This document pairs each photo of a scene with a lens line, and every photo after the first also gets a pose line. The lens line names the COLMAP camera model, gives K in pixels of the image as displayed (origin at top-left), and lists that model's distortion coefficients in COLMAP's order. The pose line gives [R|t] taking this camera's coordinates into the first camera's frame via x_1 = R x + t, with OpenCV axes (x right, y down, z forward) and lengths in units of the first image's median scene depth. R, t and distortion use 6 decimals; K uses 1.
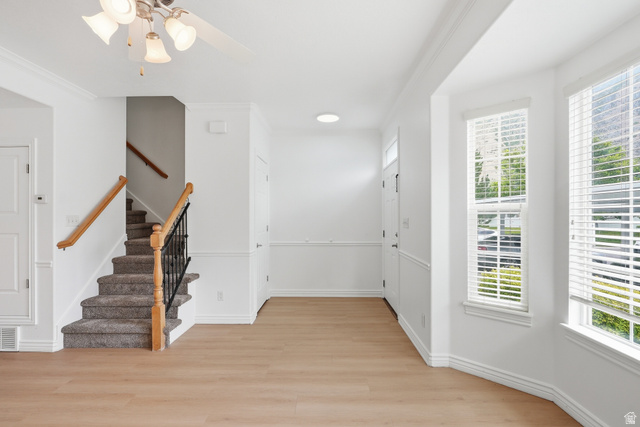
lens RADIAL K [[298.3, 0, 321.5], [0, 298.3, 213.4], [0, 0, 1]] dist [-0.016856, 0.010046]
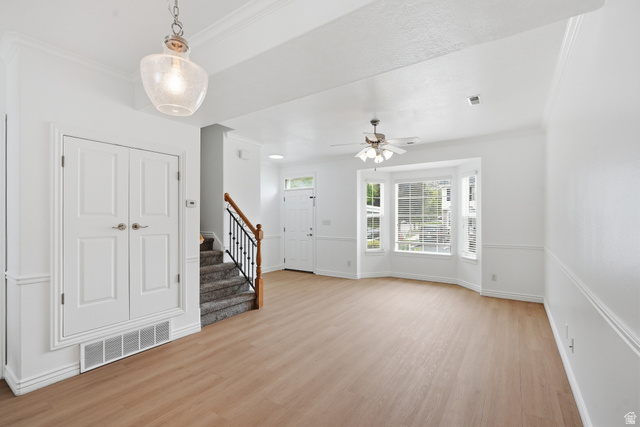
lens RADIAL K [[298.3, 0, 321.5], [0, 298.3, 213.4], [0, 0, 1]] dist [-0.016856, 0.010046]
pose [[0.526443, 0.016037, 0.850059, -1.566201], [-0.003977, 0.999858, -0.016400, 0.006729], [-0.850201, 0.005253, 0.526432, -0.051518]]
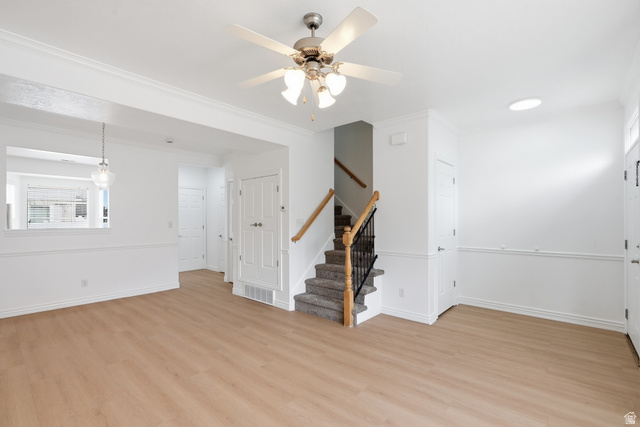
lens RADIAL K [[298.3, 0, 321.5], [0, 298.3, 213.4], [0, 0, 1]] dist [-0.016856, 0.010046]
pose [[0.760214, -0.013344, -0.649536, 0.173877], [0.005249, 0.999883, -0.014398, 0.000647], [0.649652, 0.007536, 0.760195, -0.029396]]
